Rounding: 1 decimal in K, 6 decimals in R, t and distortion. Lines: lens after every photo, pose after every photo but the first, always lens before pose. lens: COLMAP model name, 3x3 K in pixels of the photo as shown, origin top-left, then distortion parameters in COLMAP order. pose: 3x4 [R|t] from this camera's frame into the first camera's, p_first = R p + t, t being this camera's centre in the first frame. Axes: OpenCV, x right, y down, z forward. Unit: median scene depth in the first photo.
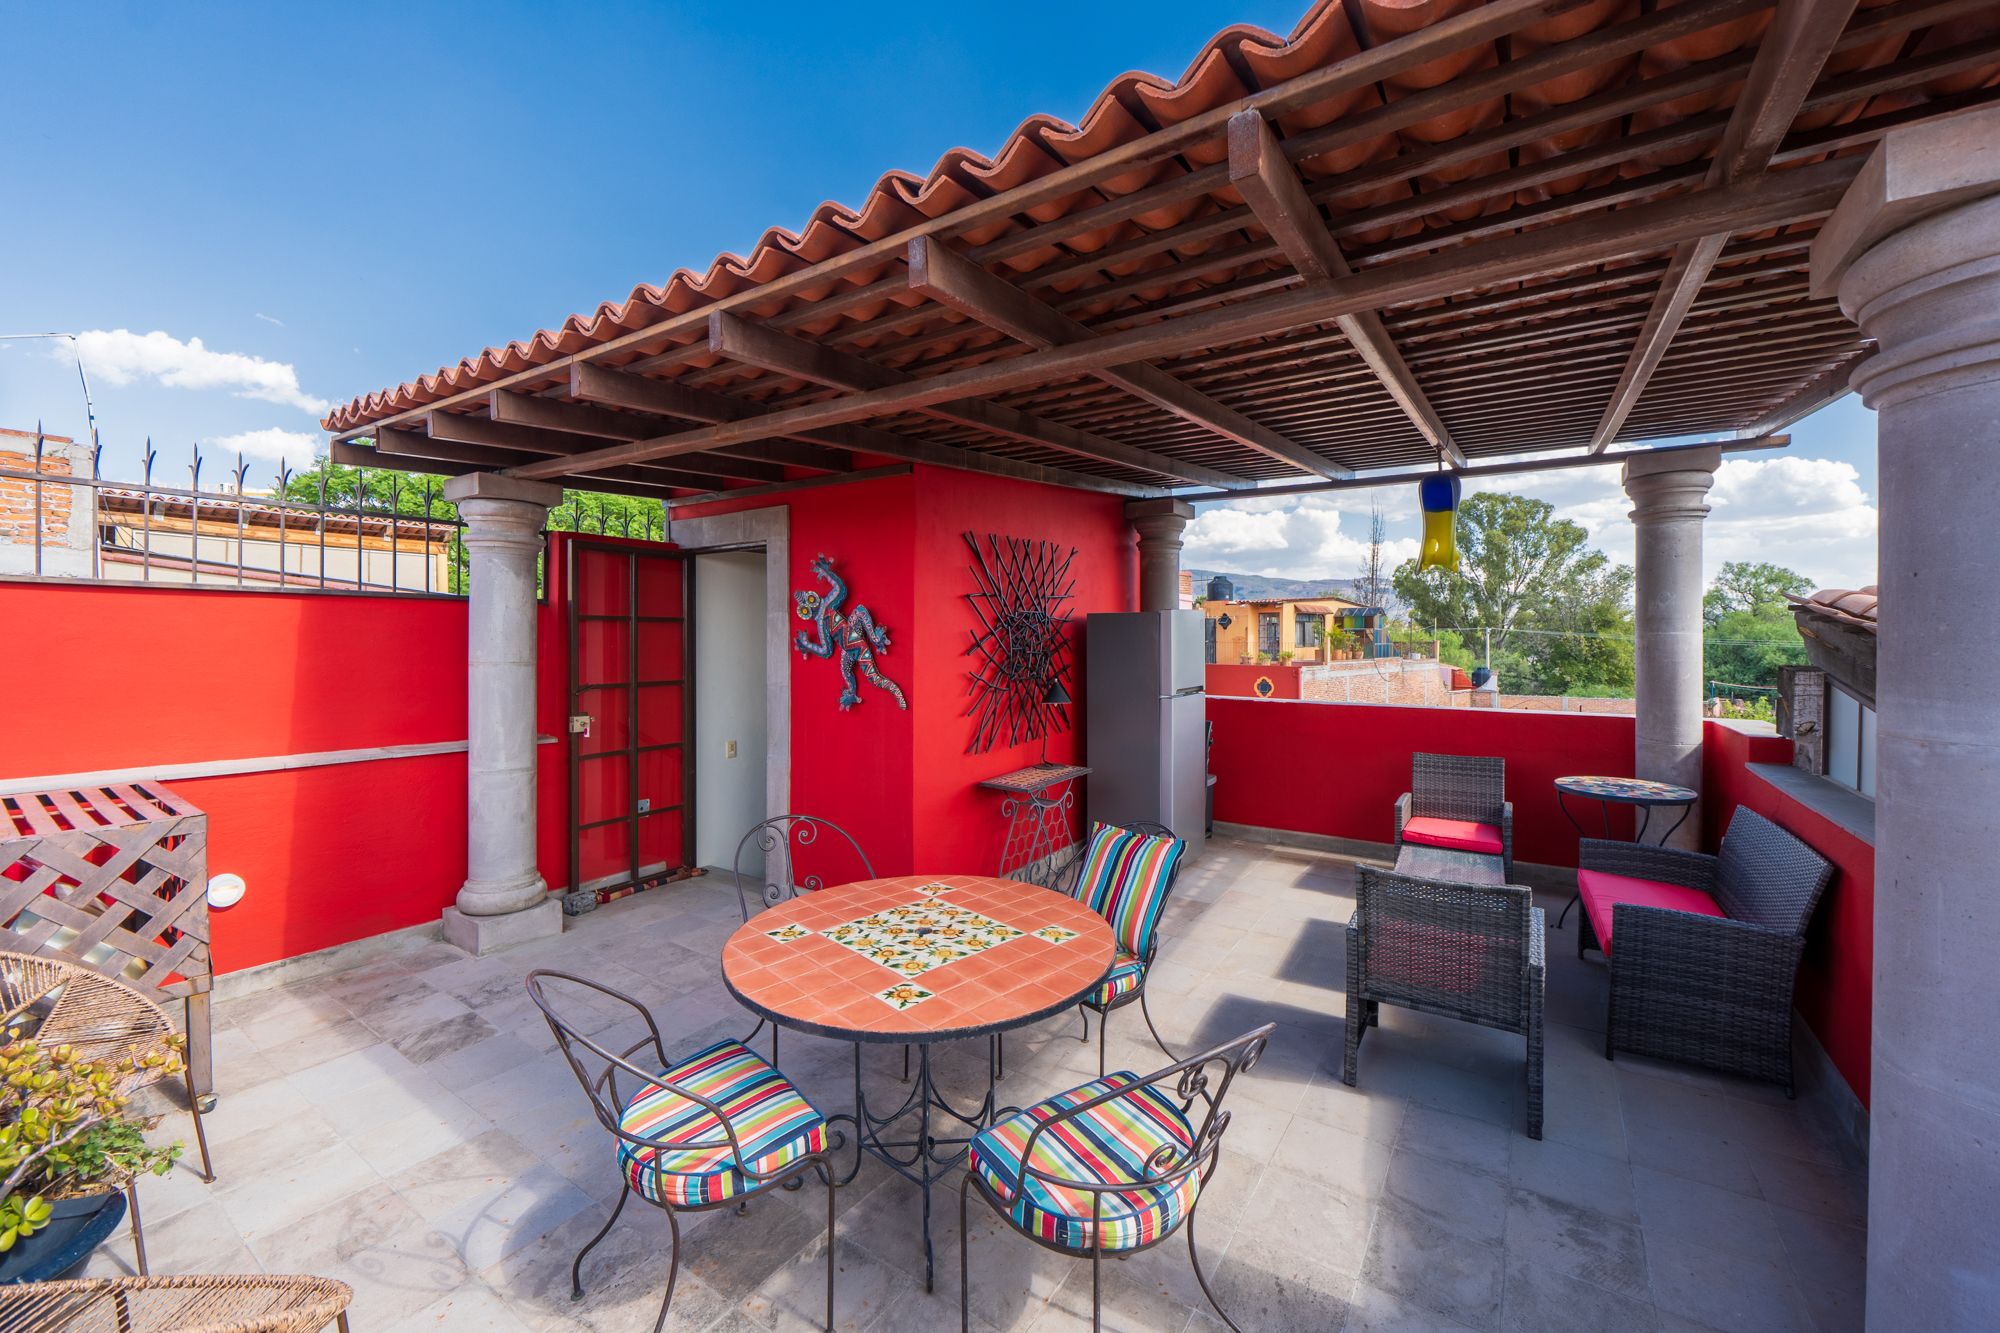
lens RADIAL K [[865.3, 0, 1000.0], [0, 865.3, 666.5], [0, 0, 1]] dist [-0.001509, -0.000048]
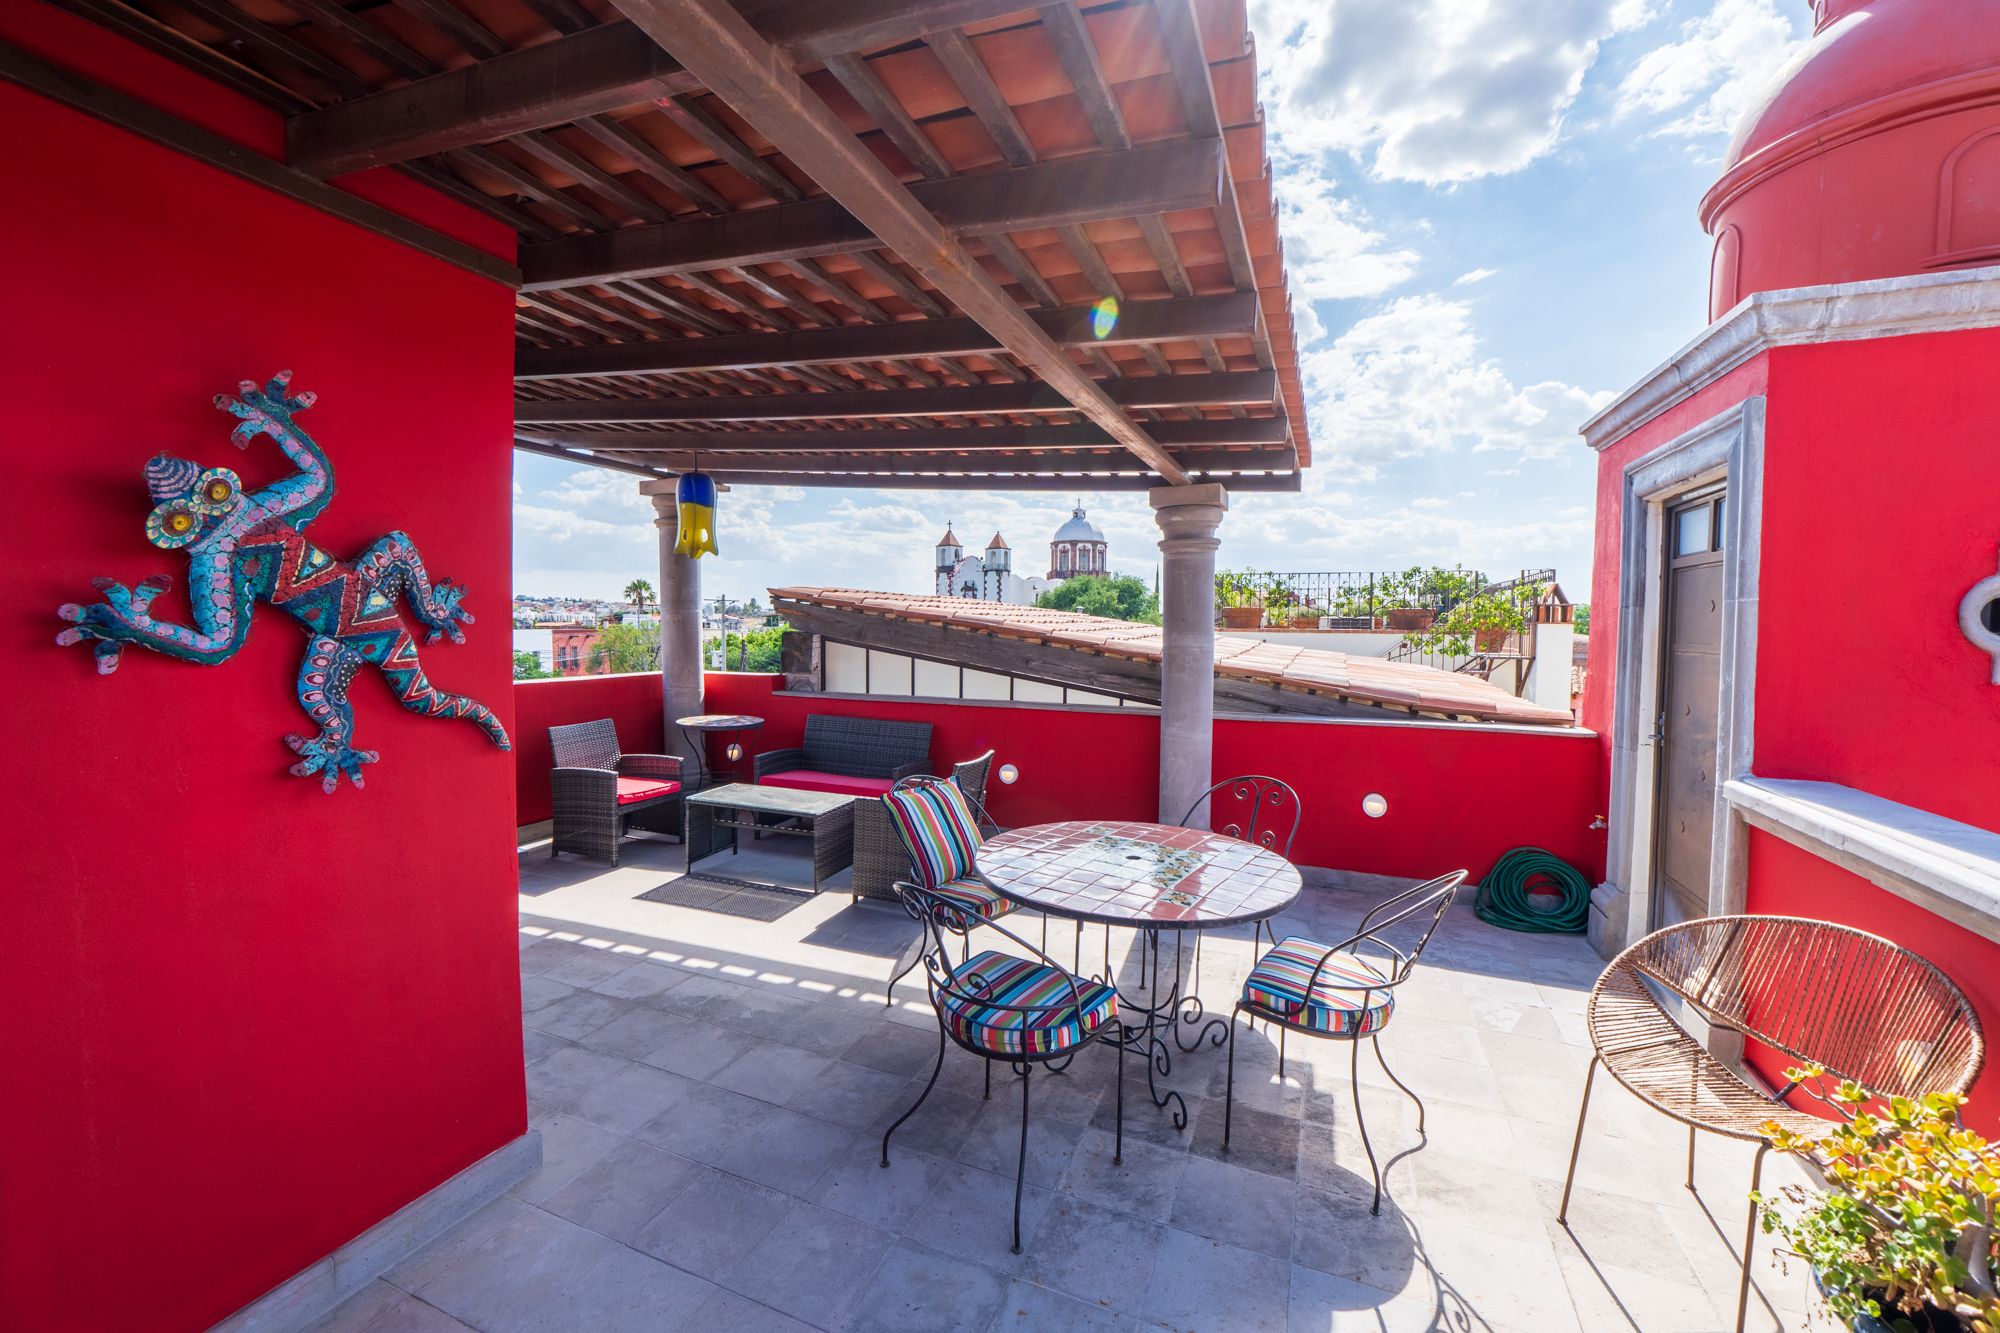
lens RADIAL K [[865.3, 0, 1000.0], [0, 865.3, 666.5], [0, 0, 1]] dist [-0.001509, -0.000048]
pose [[-0.290578, -0.056400, 0.955188, -0.659793], [0.014218, 0.997897, 0.063247, -0.027506], [-0.956746, 0.031959, -0.289165, 0.844176]]
